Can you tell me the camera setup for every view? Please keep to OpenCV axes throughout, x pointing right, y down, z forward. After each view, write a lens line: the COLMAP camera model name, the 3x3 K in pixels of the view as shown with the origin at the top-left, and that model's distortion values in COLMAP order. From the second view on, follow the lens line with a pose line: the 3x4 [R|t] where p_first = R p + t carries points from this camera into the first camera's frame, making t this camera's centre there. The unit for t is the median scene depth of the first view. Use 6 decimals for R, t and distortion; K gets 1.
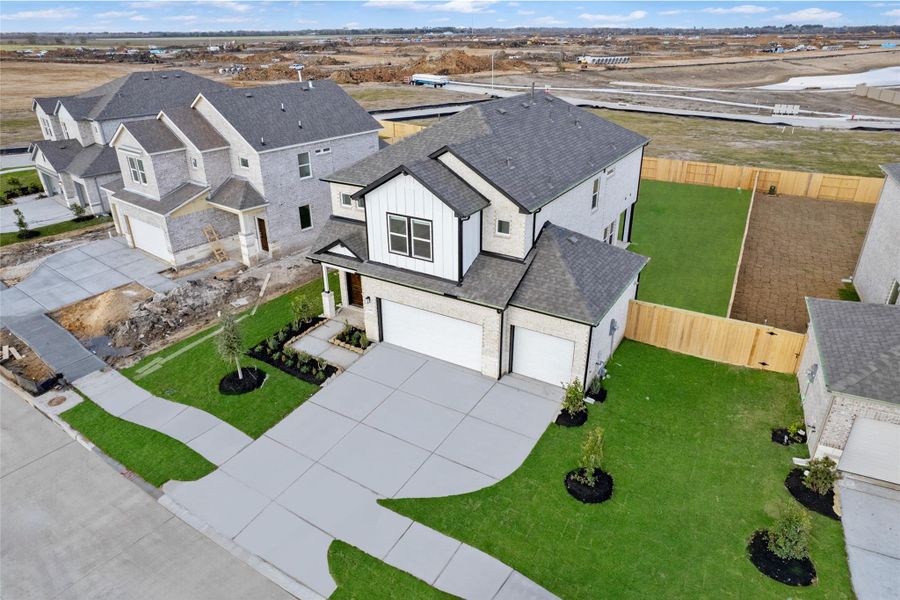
lens RADIAL K [[576.6, 0, 450.8], [0, 576.6, 303.4], [0, 0, 1]] dist [-0.062099, 0.047540]
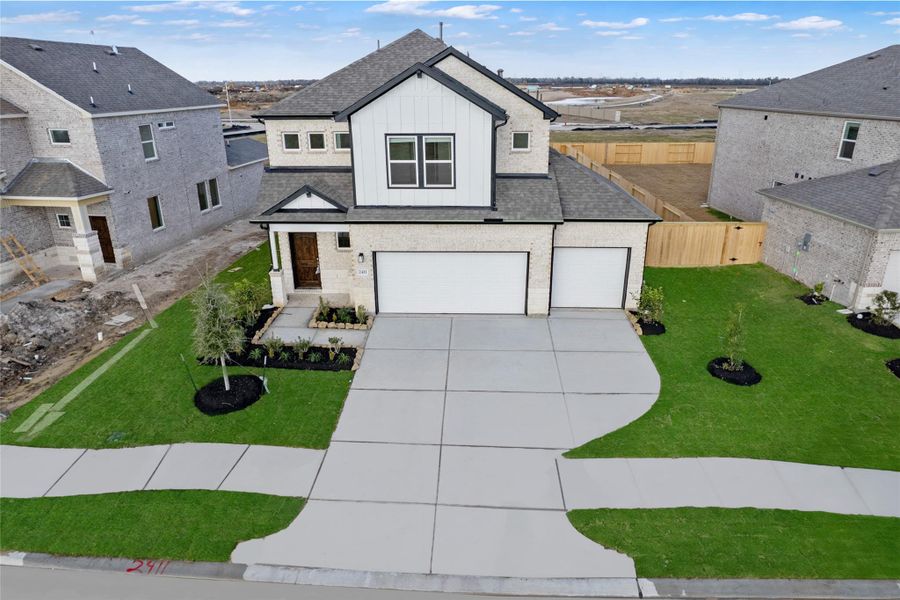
lens RADIAL K [[576.6, 0, 457.7], [0, 576.6, 303.3], [0, 0, 1]] dist [-0.062099, 0.047540]
pose [[0.871262, -0.176537, 0.457971, -0.387914], [0.213859, 0.976389, -0.030479, 0.102328], [-0.441777, 0.124497, 0.888444, 0.265475]]
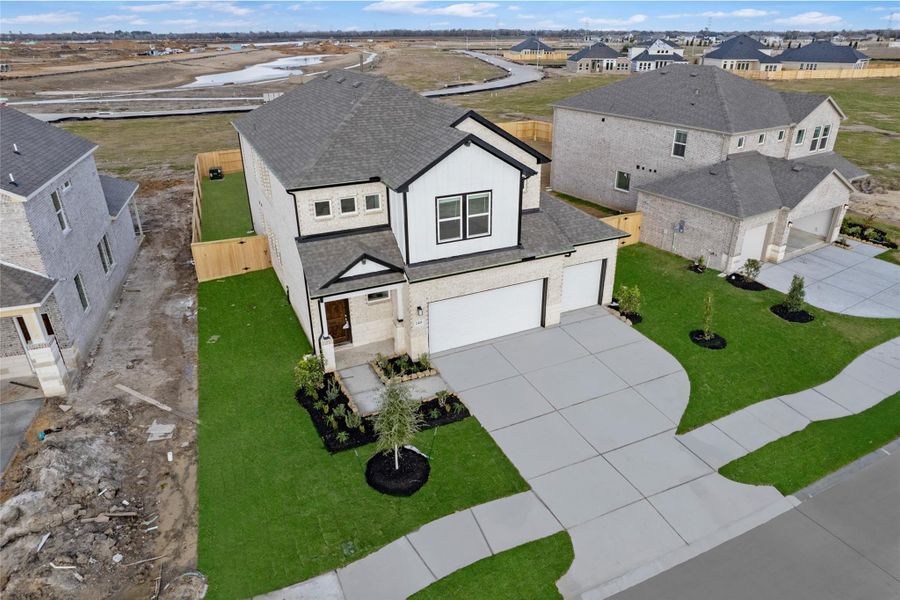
lens RADIAL K [[576.6, 0, 464.9], [0, 576.6, 300.9], [0, 0, 1]] dist [-0.062099, 0.047540]
pose [[0.533801, -0.356989, 0.766561, -0.728292], [0.367450, 0.914383, 0.169953, -0.134184], [-0.761602, 0.190952, 0.619274, 0.428284]]
